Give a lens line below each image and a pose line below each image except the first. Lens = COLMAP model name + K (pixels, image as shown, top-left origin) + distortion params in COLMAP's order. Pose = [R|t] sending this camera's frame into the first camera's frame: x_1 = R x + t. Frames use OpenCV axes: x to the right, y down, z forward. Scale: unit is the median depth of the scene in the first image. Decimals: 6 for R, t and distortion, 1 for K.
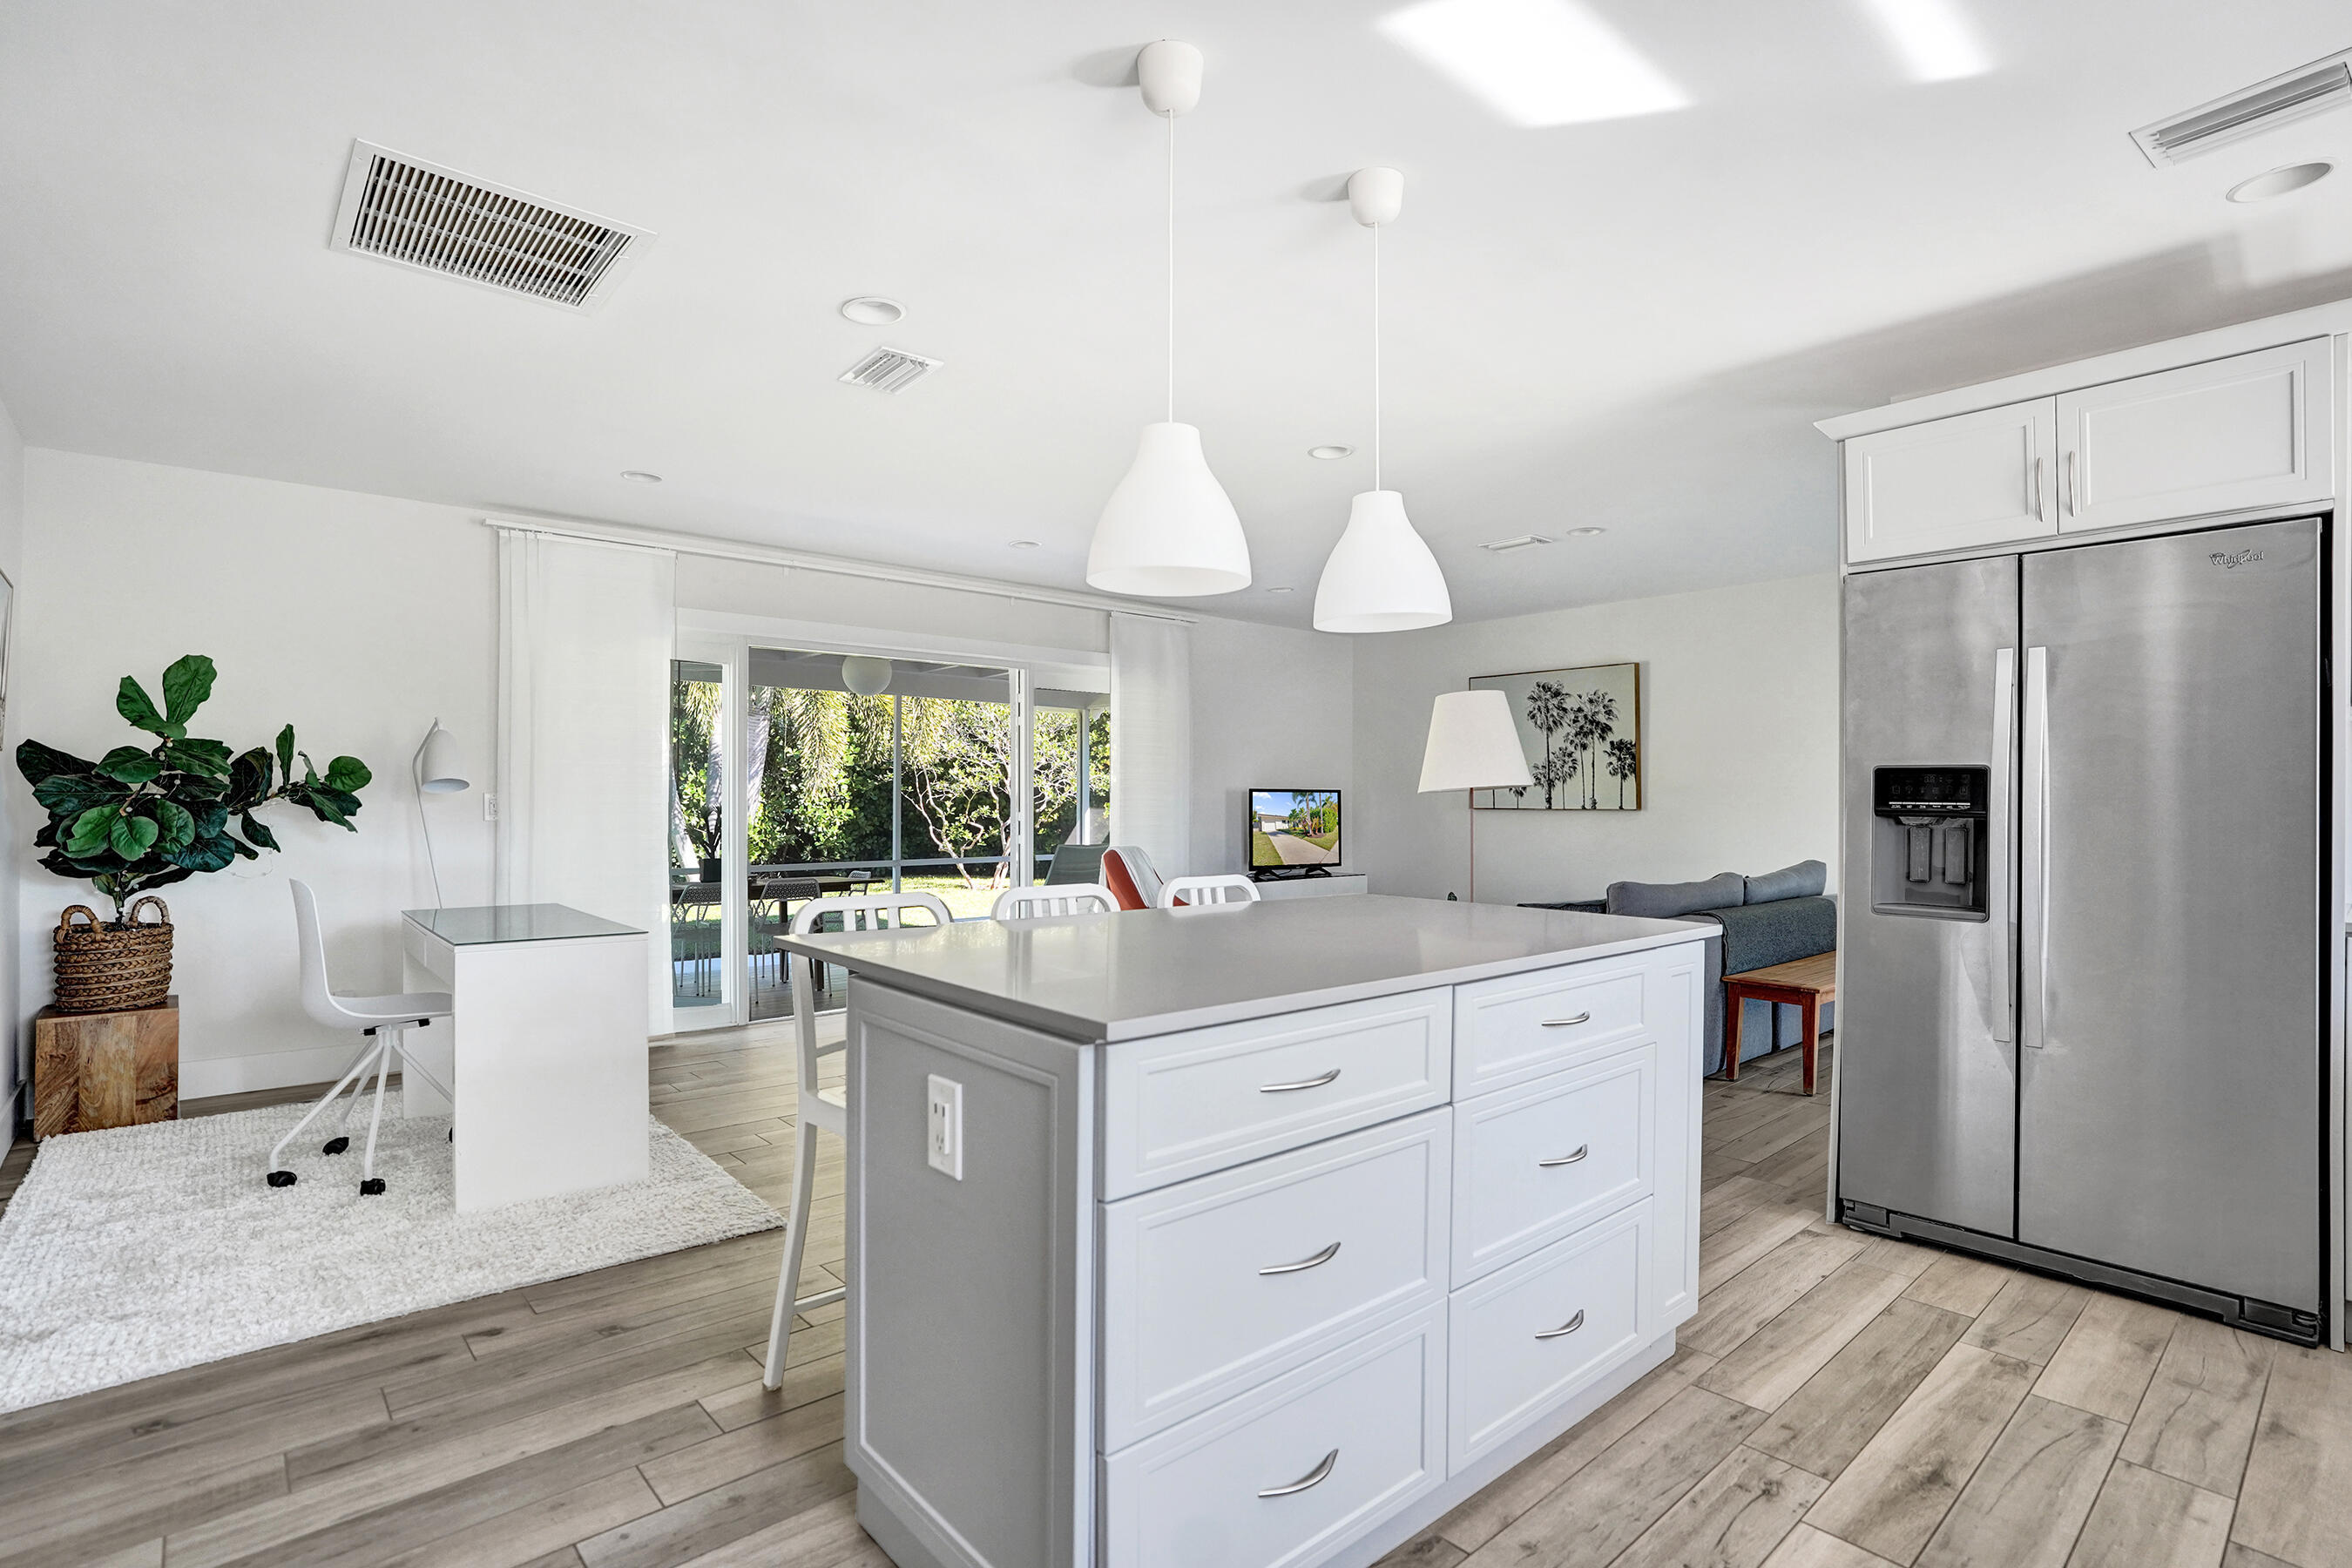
lens RADIAL K [[1141.5, 0, 1163.6], [0, 1141.5, 790.7], [0, 0, 1]] dist [-0.021340, 0.007656]
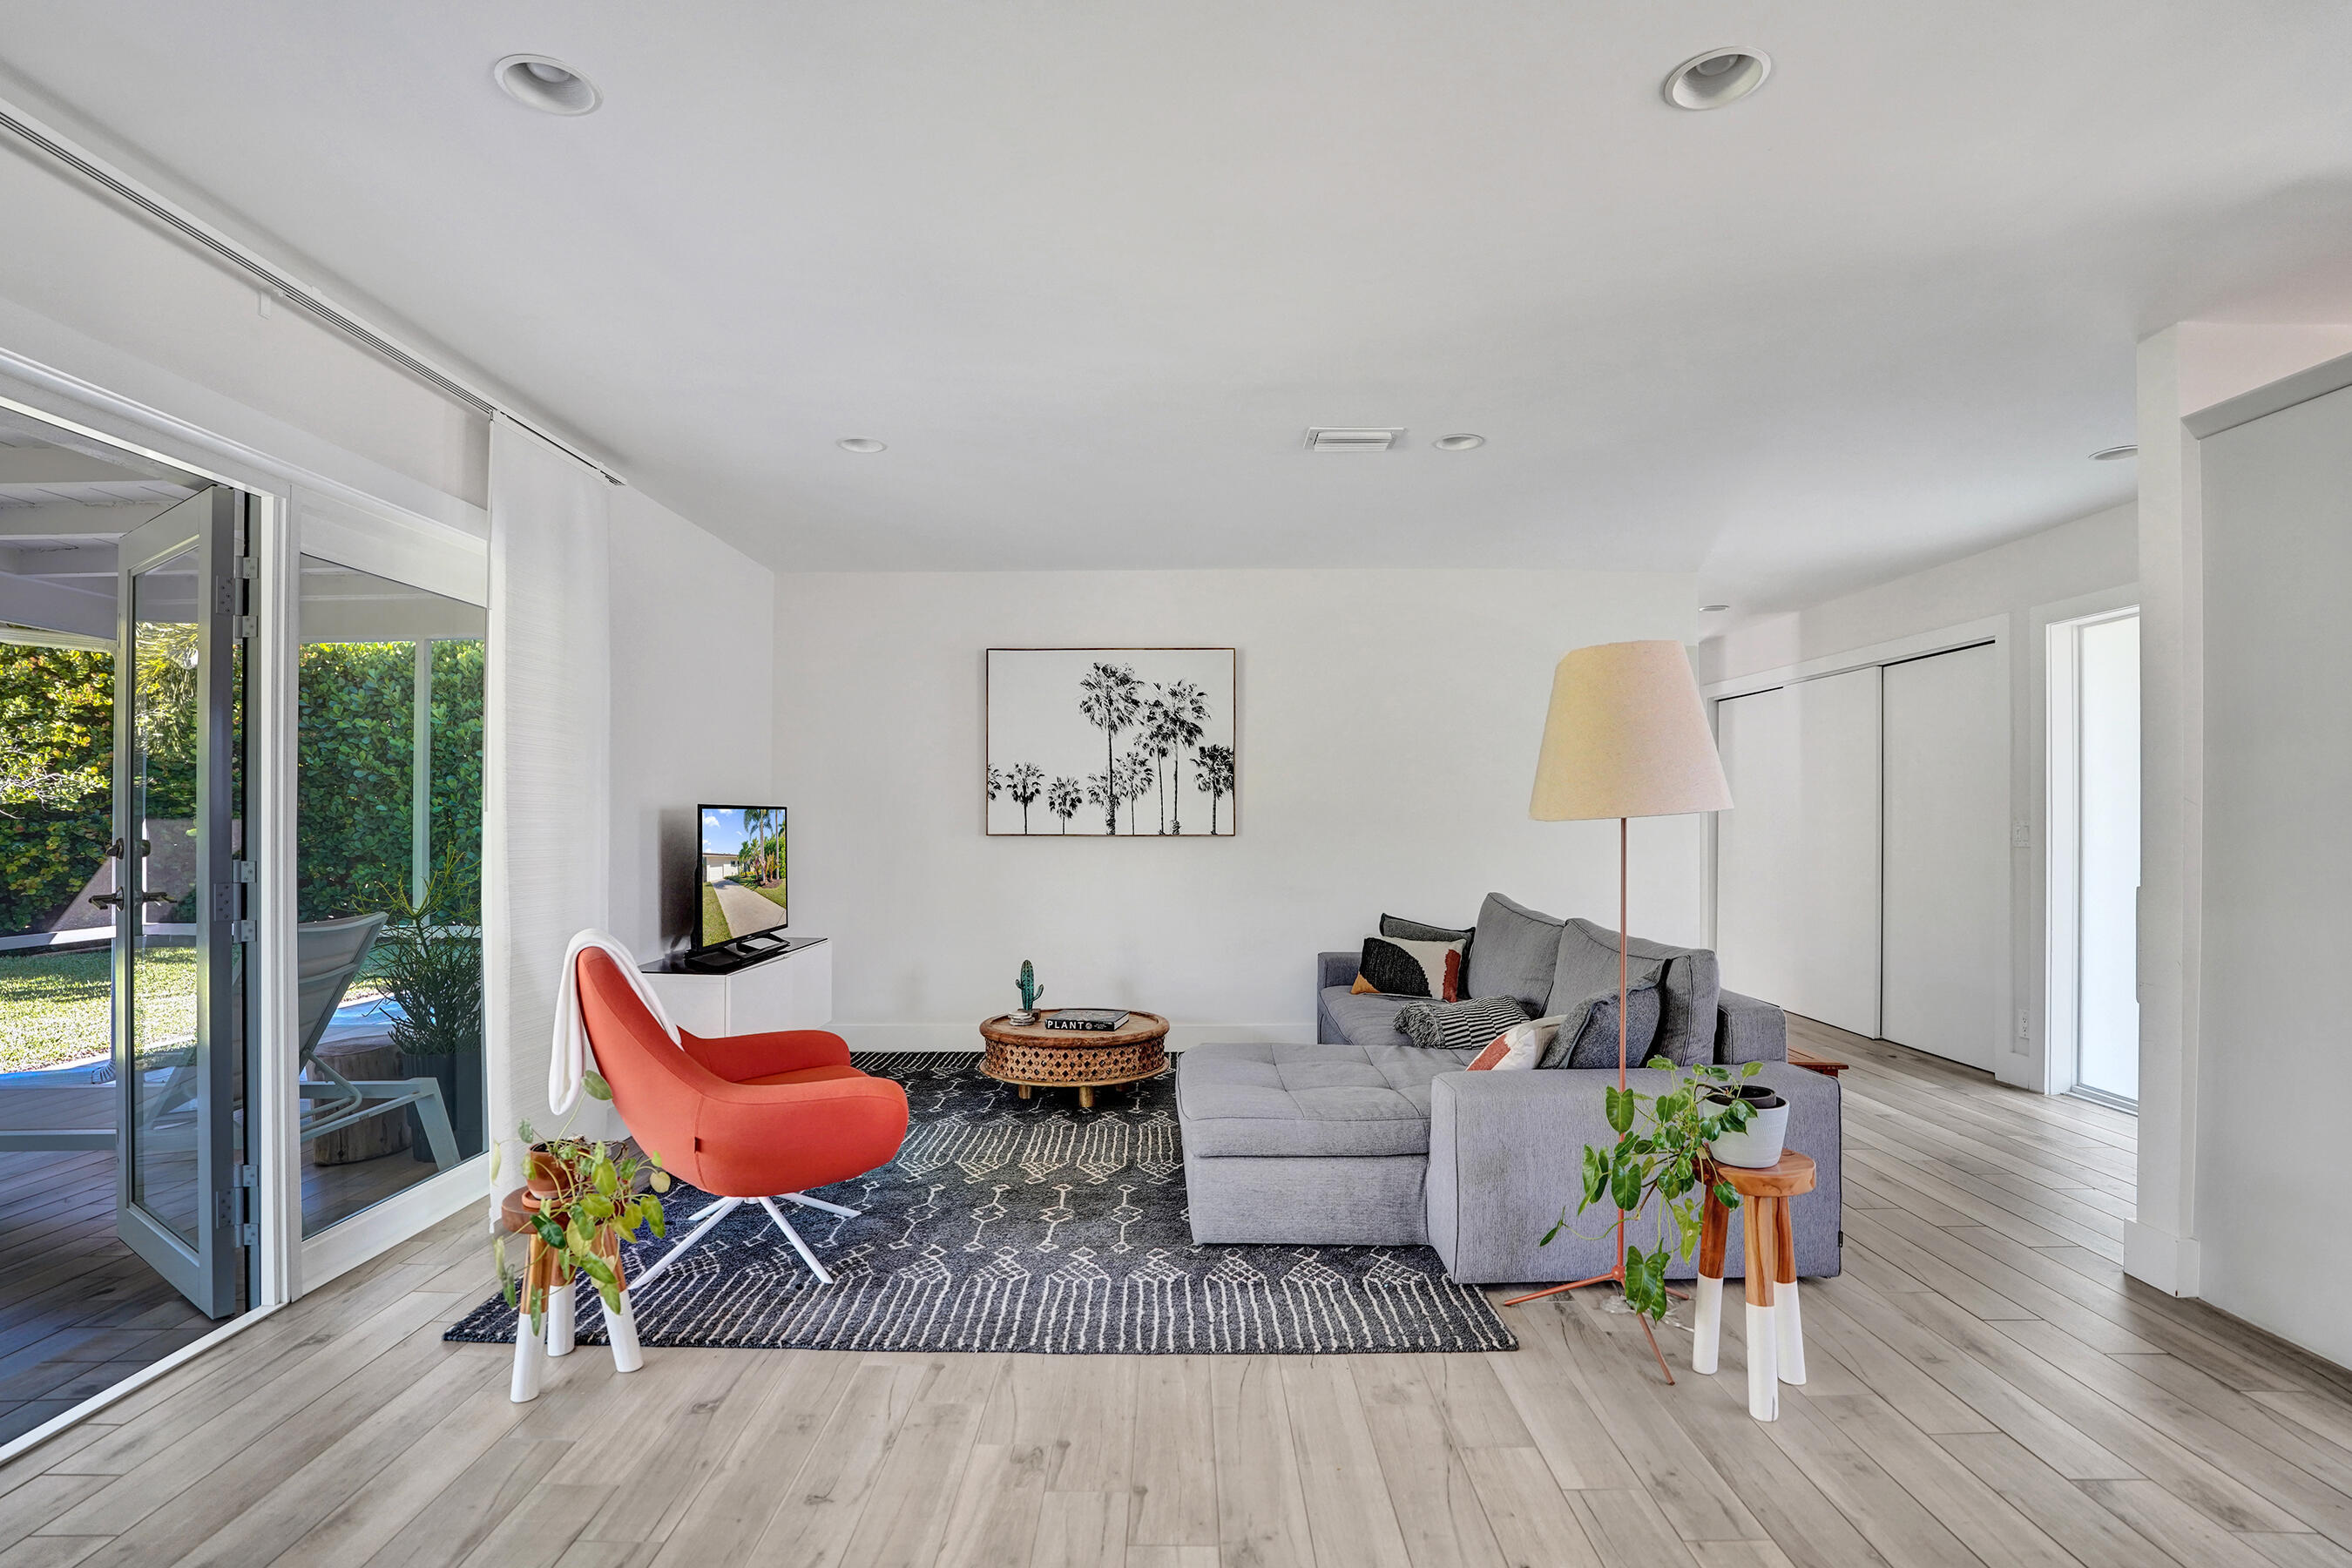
lens RADIAL K [[1141.5, 0, 1179.1], [0, 1141.5, 804.6], [0, 0, 1]] dist [-0.021340, 0.007656]
pose [[0.680354, 0.001716, 0.732882, -0.179867], [-0.004107, 0.999990, 0.001471, -0.005153], [-0.732872, -0.004011, 0.680354, 0.470433]]
